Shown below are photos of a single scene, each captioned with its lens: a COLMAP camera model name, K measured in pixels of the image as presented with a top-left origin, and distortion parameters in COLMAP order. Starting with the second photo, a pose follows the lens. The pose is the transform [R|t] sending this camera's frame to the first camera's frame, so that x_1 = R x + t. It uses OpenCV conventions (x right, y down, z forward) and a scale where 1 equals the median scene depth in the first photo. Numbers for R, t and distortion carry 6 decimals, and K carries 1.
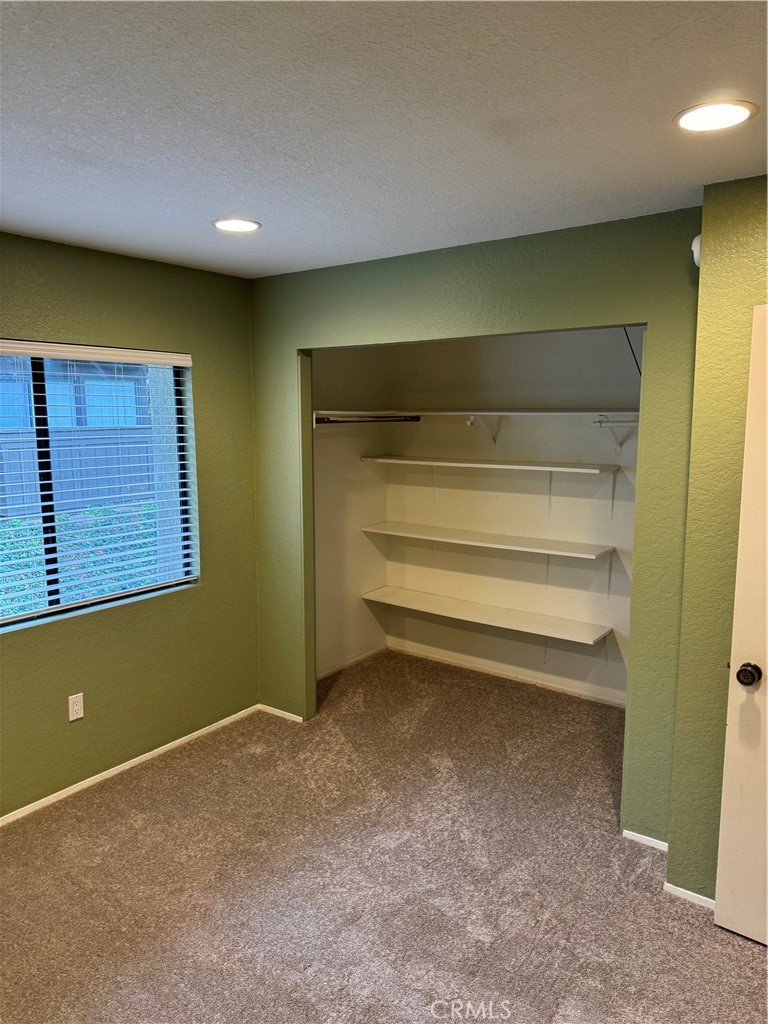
lens RADIAL K [[723.6, 0, 383.6], [0, 723.6, 506.1], [0, 0, 1]] dist [0.054454, -0.068365]
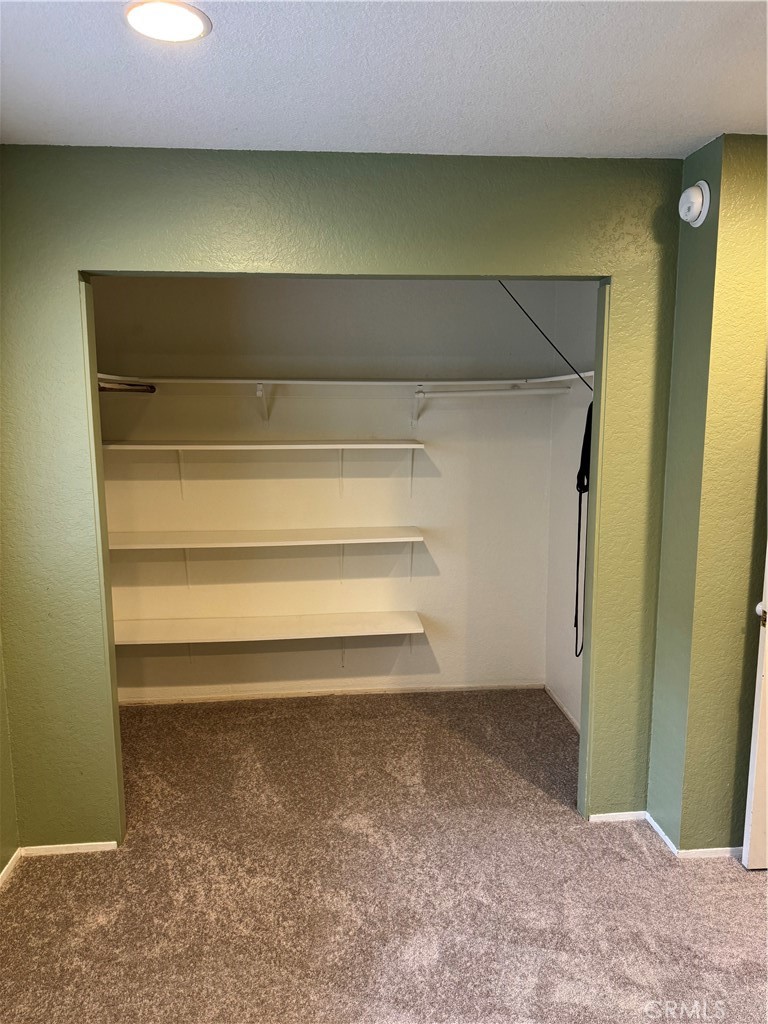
lens RADIAL K [[723.6, 0, 437.5], [0, 723.6, 505.2], [0, 0, 1]] dist [0.054454, -0.068365]
pose [[0.736826, -0.104516, 0.667955, -0.274180], [0.090512, 0.994334, 0.055740, -0.019406], [-0.669997, 0.019387, 0.742111, 0.277472]]
